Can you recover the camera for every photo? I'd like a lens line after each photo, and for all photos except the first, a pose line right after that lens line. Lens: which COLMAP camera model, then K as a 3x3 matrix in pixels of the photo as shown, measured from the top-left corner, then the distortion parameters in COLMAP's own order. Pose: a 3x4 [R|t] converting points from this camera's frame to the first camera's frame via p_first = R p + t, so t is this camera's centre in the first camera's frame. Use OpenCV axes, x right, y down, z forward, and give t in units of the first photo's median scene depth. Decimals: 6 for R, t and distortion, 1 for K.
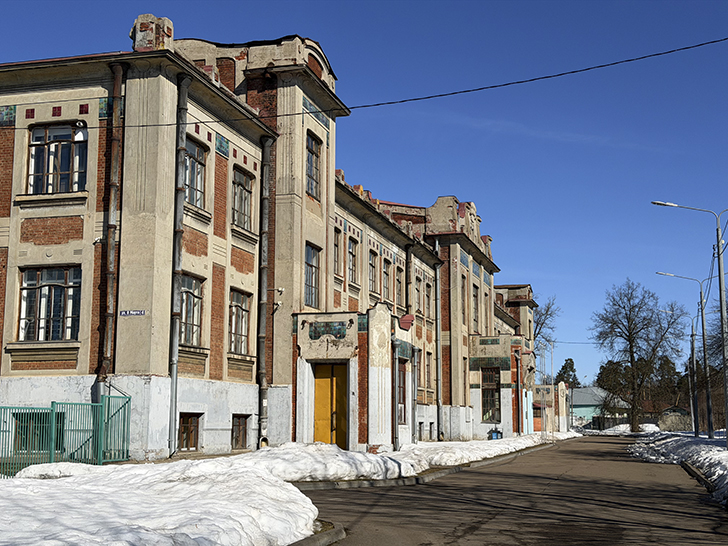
lens RADIAL K [[1004.1, 0, 365.0], [0, 1004.1, 277.5], [0, 0, 1]] dist [0.203678, 0.000000]
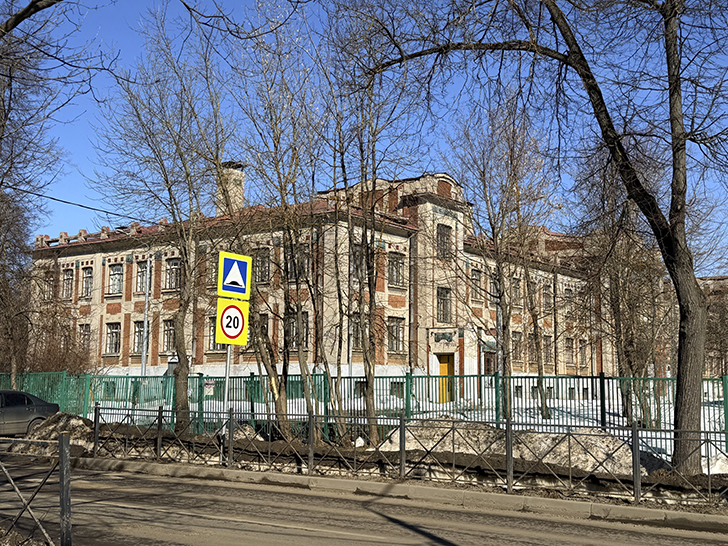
lens RADIAL K [[946.7, 0, 363.9], [0, 946.7, 270.8], [0, 0, 1]] dist [0.059886, 0.000000]
pose [[0.940701, -0.042405, -0.336576, 0.415524], [0.047740, 0.998831, 0.007588, -0.089637], [0.335861, -0.023206, 0.941626, -0.688500]]
